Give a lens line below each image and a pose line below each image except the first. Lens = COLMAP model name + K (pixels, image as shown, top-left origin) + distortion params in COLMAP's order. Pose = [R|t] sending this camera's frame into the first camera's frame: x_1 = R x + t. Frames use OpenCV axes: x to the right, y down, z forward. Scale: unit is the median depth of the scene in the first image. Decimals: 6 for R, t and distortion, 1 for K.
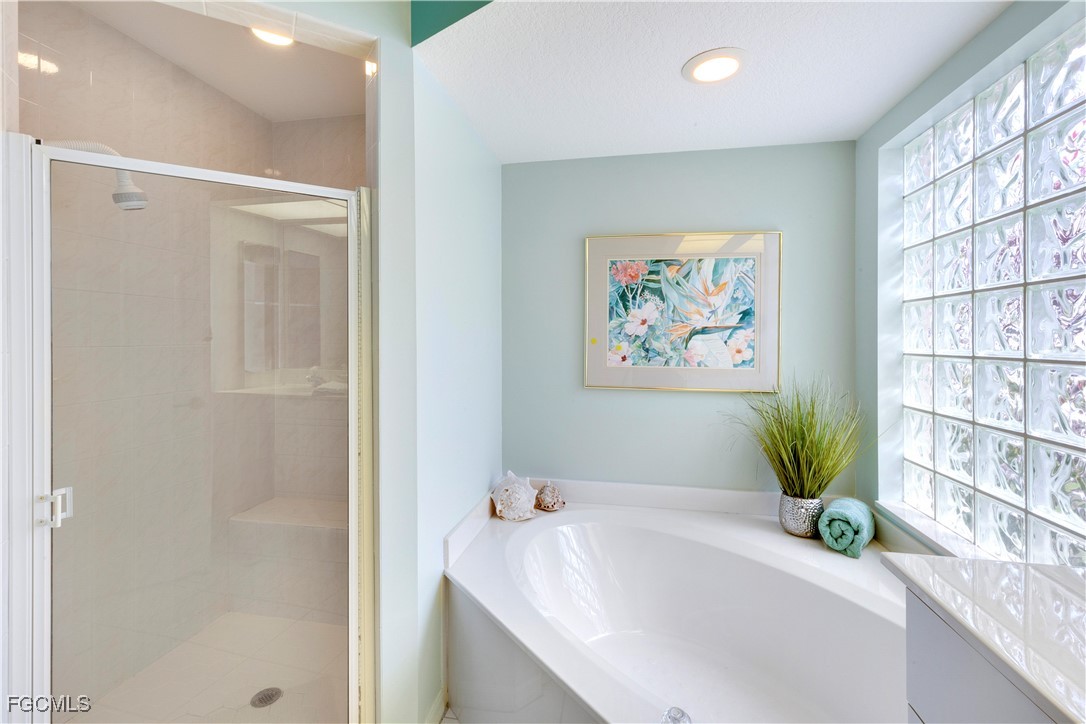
lens RADIAL K [[485.8, 0, 539.7], [0, 485.8, 337.9], [0, 0, 1]] dist [0.001791, -0.000114]
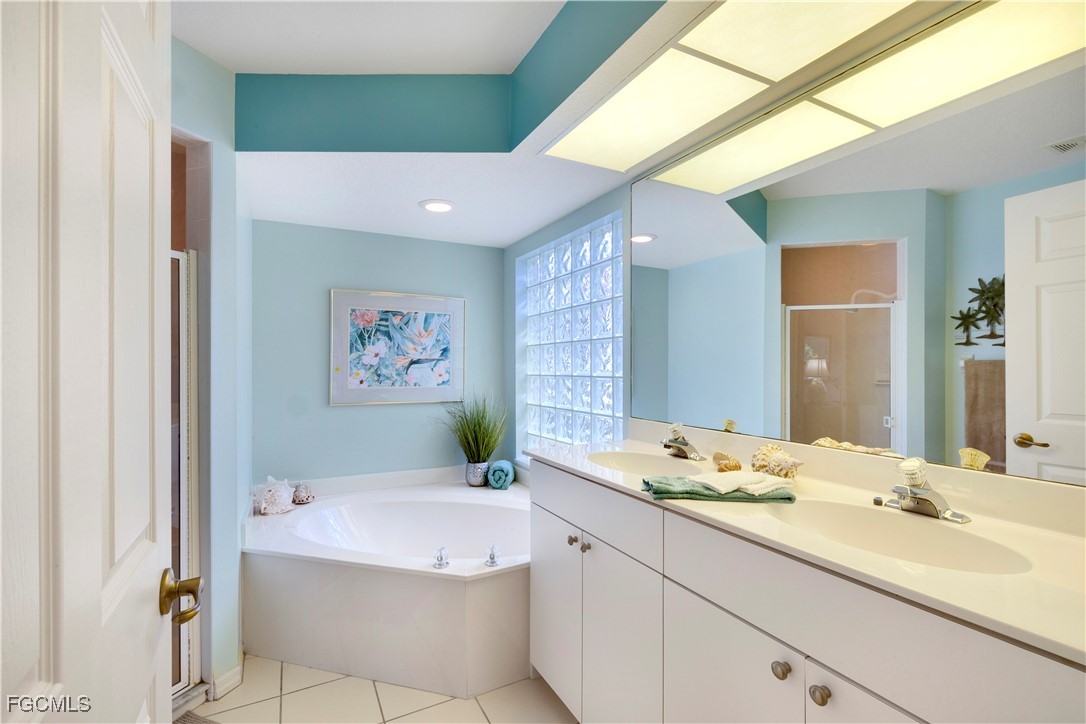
lens RADIAL K [[485.8, 0, 540.3], [0, 485.8, 363.4], [0, 0, 1]] dist [0.001791, -0.000114]
pose [[0.782796, 0.000978, 0.622278, -0.335439], [0.002810, 0.999983, -0.005106, -0.000939], [-0.622272, 0.005746, 0.782780, -0.440148]]
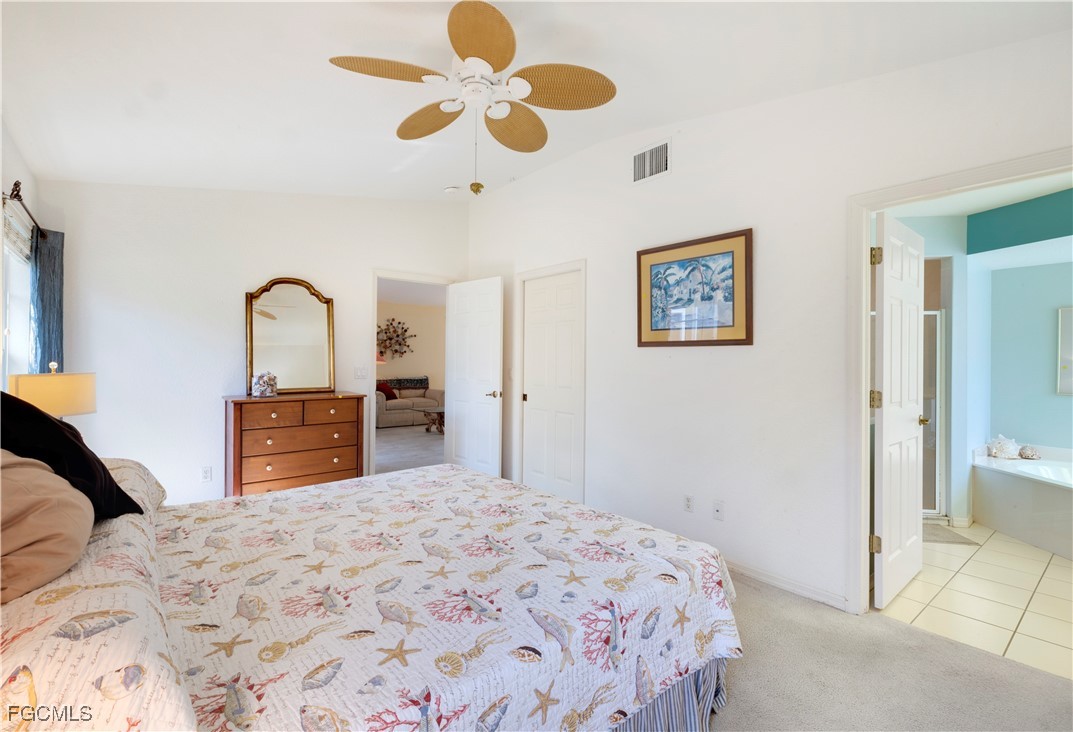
lens RADIAL K [[496.0, 0, 531.6], [0, 496.0, 364.7], [0, 0, 1]] dist [0.004392, 0.000790]
pose [[0.766211, 0.010251, -0.642508, -0.254231], [-0.007350, 0.999947, 0.007189, -0.003301], [0.642547, -0.000786, 0.766246, -1.961873]]
